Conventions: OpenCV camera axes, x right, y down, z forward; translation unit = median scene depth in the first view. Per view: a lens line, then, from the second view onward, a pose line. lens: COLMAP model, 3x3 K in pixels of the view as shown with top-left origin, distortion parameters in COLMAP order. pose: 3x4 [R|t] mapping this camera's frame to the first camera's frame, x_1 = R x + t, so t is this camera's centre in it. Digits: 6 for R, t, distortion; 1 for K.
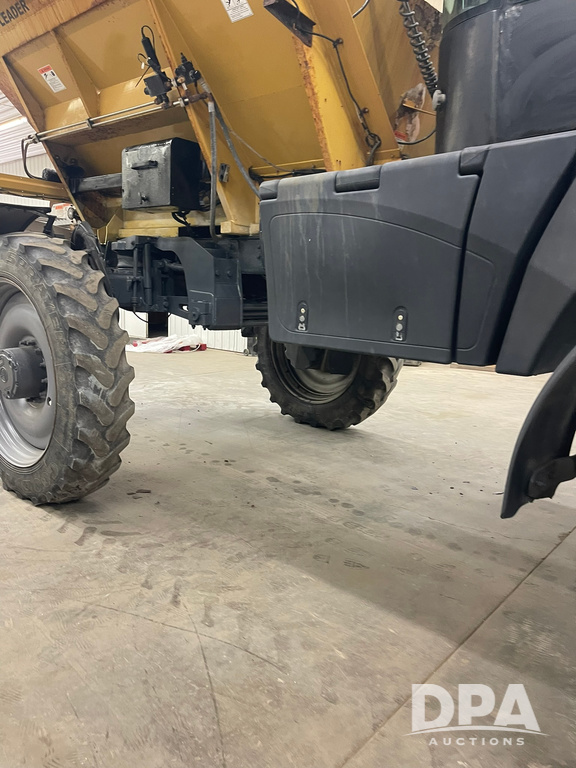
lens RADIAL K [[576.3, 0, 281.3], [0, 576.3, 395.8], [0, 0, 1]] dist [0.057995, -0.079287]
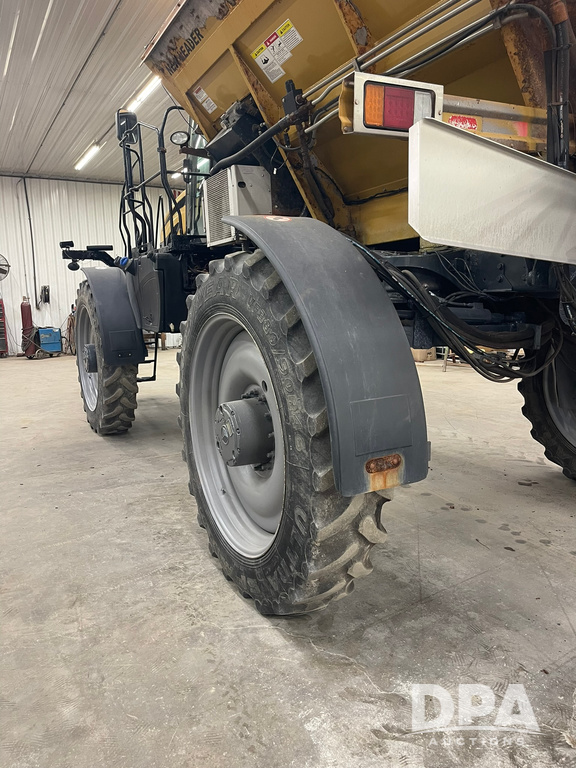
lens RADIAL K [[577.2, 0, 284.7], [0, 577.2, 385.0], [0, 0, 1]] dist [0.057296, -0.070972]
pose [[-0.941125, -0.069039, 0.330935, -0.188799], [0.051795, 0.937919, 0.342964, -0.519926], [-0.334068, 0.339913, -0.879123, 2.508901]]
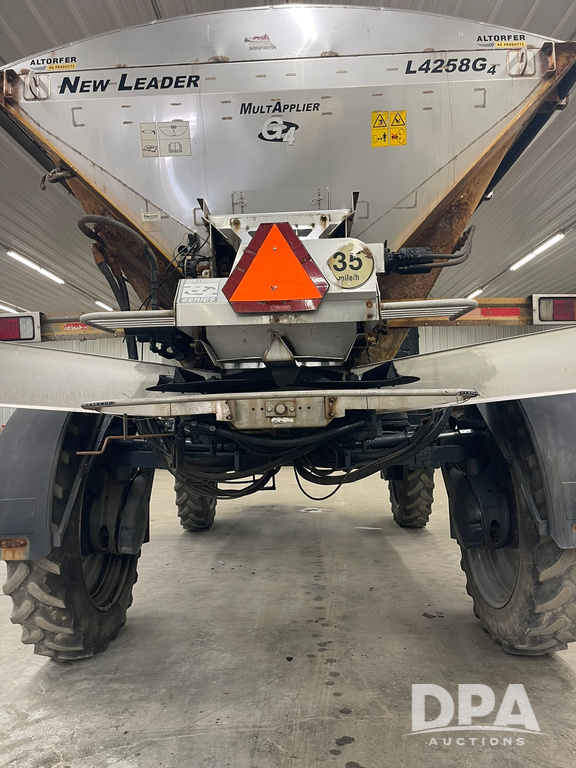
lens RADIAL K [[577.2, 0, 284.7], [0, 577.2, 385.0], [0, 0, 1]] dist [0.057296, -0.070972]
pose [[-0.646817, 0.023797, 0.762274, -1.100600], [0.155384, 0.982660, 0.101172, -0.507997], [-0.746648, 0.183885, -0.639298, 2.198096]]
